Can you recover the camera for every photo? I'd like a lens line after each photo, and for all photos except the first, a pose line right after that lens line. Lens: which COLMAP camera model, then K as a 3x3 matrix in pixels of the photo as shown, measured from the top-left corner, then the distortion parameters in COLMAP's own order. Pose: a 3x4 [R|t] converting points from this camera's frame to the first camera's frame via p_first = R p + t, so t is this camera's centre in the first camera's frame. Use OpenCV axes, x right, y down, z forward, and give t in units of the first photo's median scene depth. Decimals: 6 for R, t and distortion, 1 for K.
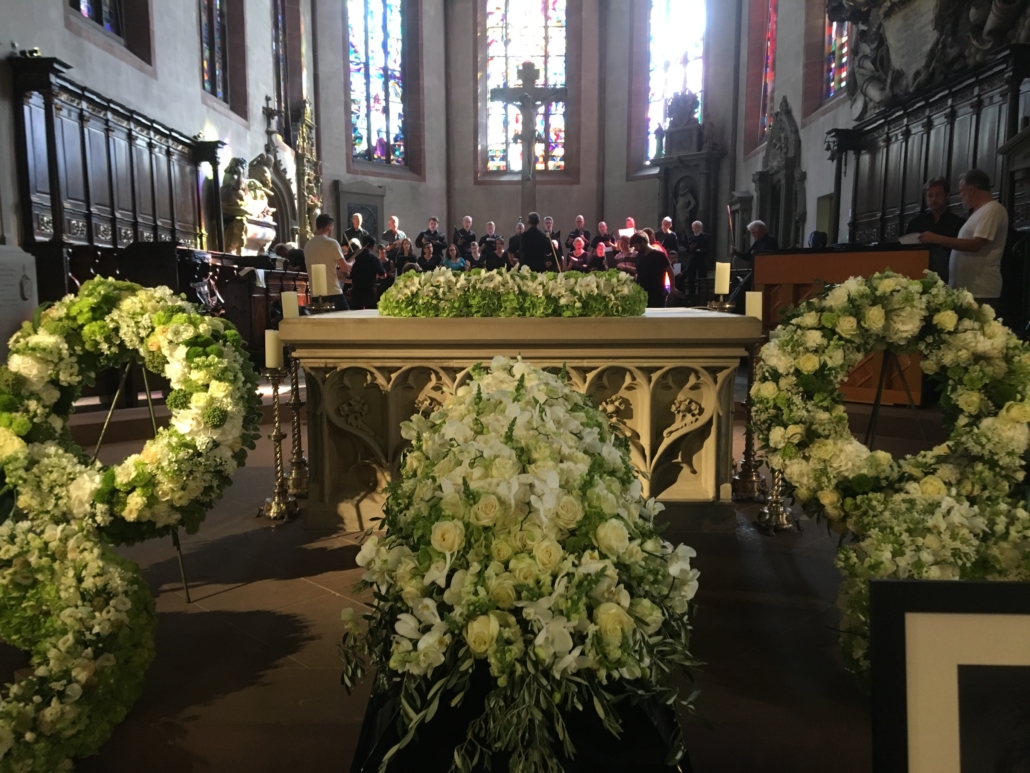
lens RADIAL K [[856.8, 0, 517.2], [0, 856.8, 395.9], [0, 0, 1]] dist [0.096693, -0.143735]
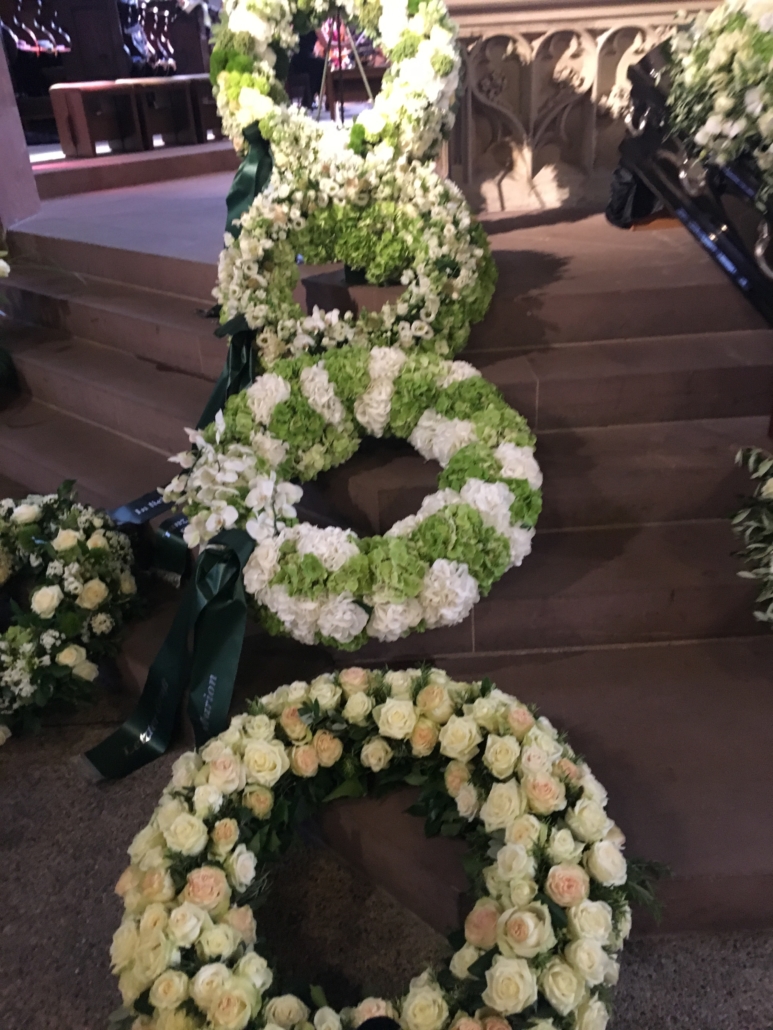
lens RADIAL K [[856.8, 0, 389.0], [0, 856.8, 511.7], [0, 0, 1]] dist [0.096693, -0.143735]
pose [[0.997784, -0.066187, 0.006812, -0.367839], [0.059762, 0.936499, 0.345539, 0.131783], [-0.029250, -0.344366, 0.938380, -0.150141]]
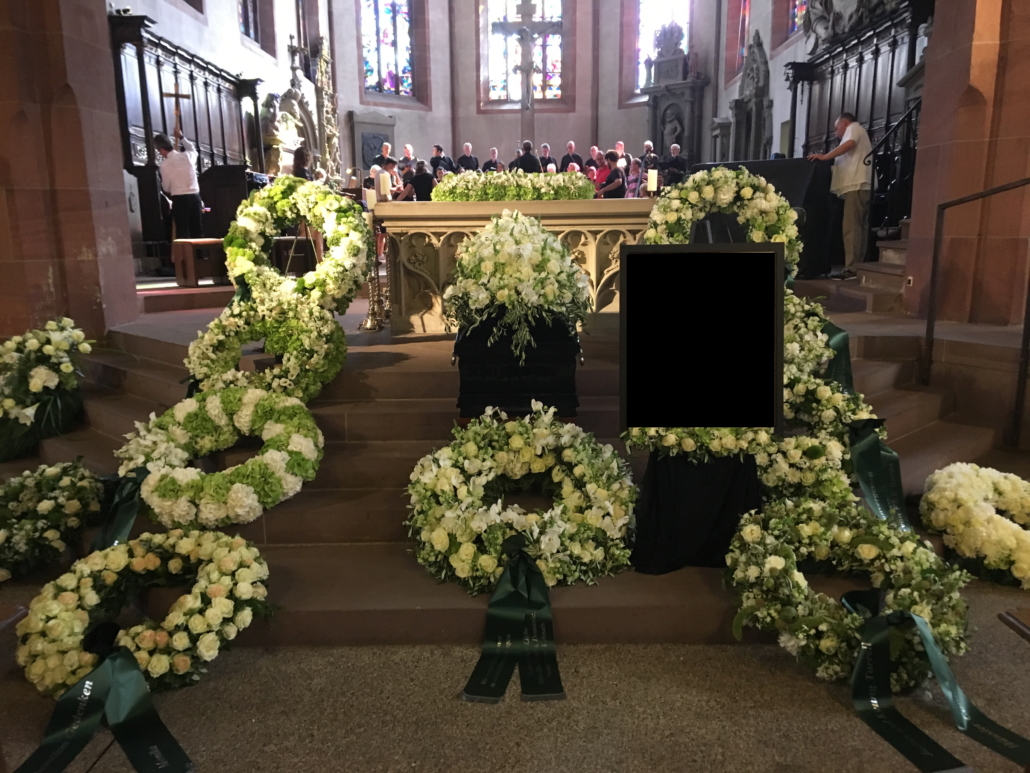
lens RADIAL K [[856.8, 0, 516.2], [0, 856.8, 398.7], [0, 0, 1]] dist [0.096693, -0.143735]
pose [[0.999945, -0.009321, -0.004870, 0.005336], [0.009680, 0.996756, 0.079901, 0.158923], [0.004109, -0.079943, 0.996791, -0.701623]]
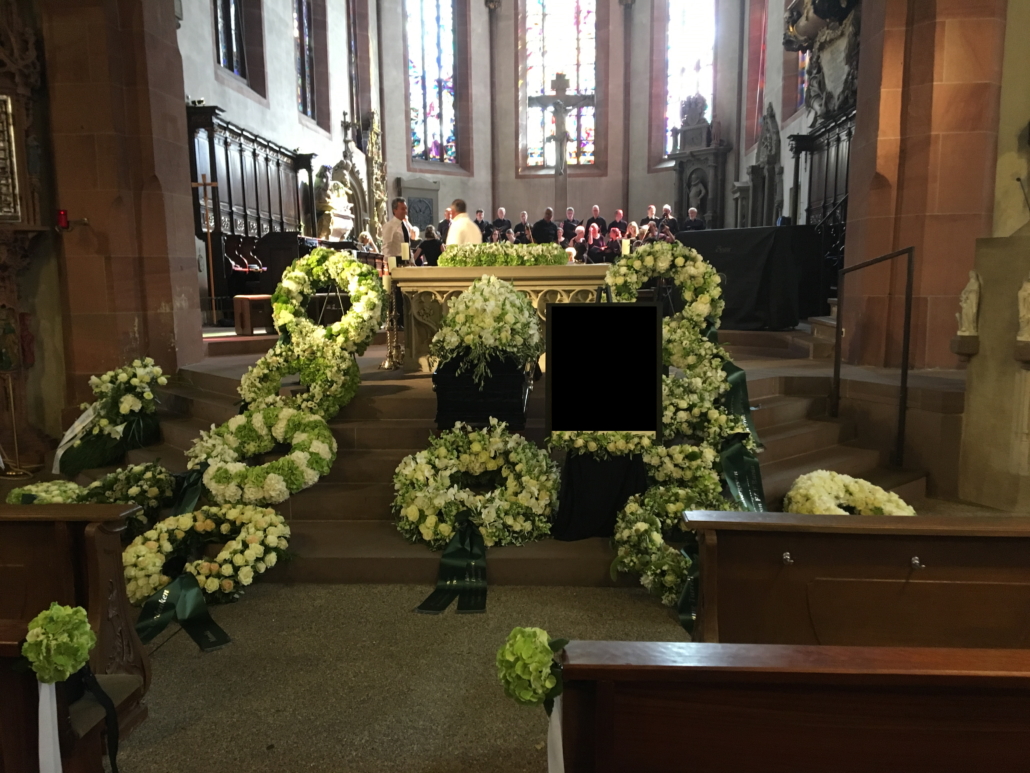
lens RADIAL K [[856.8, 0, 517.9], [0, 856.8, 399.1], [0, 0, 1]] dist [0.096693, -0.143735]
pose [[0.998125, -0.000724, -0.061209, 0.160159], [0.001941, 0.999802, 0.019823, 0.189148], [0.061182, -0.019904, 0.997928, -1.077460]]
